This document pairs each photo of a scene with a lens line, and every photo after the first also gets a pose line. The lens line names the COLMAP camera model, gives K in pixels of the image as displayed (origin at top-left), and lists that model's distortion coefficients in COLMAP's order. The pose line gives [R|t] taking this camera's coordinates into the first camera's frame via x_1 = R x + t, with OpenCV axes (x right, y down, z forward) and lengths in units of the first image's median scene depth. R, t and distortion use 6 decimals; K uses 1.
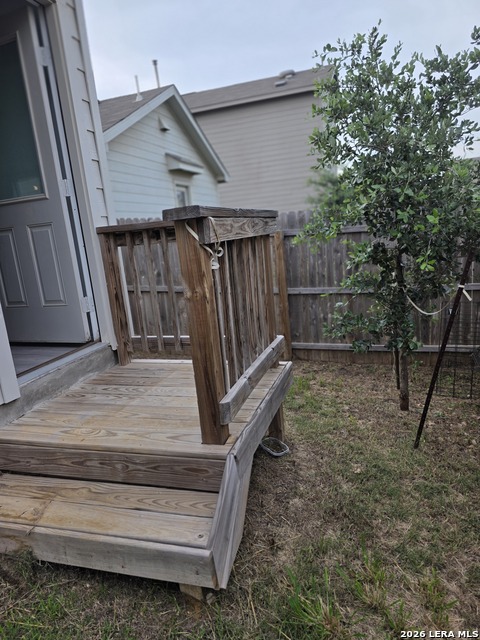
lens RADIAL K [[431.8, 0, 241.2], [0, 431.8, 324.0], [0, 0, 1]] dist [-0.003531, -0.006338]
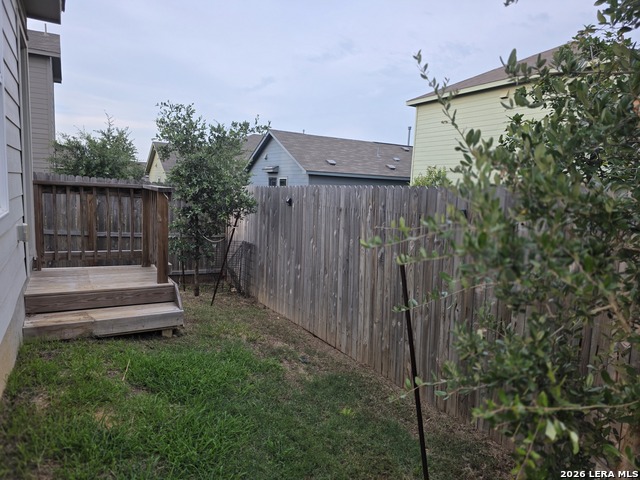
lens RADIAL K [[431.8, 0, 320.5], [0, 431.8, 238.7], [0, 0, 1]] dist [-0.003531, -0.006338]
pose [[0.665871, 0.044379, 0.744746, -0.781411], [0.042534, 0.994348, -0.097282, 0.182675], [-0.744854, 0.096454, 0.660219, -0.774513]]
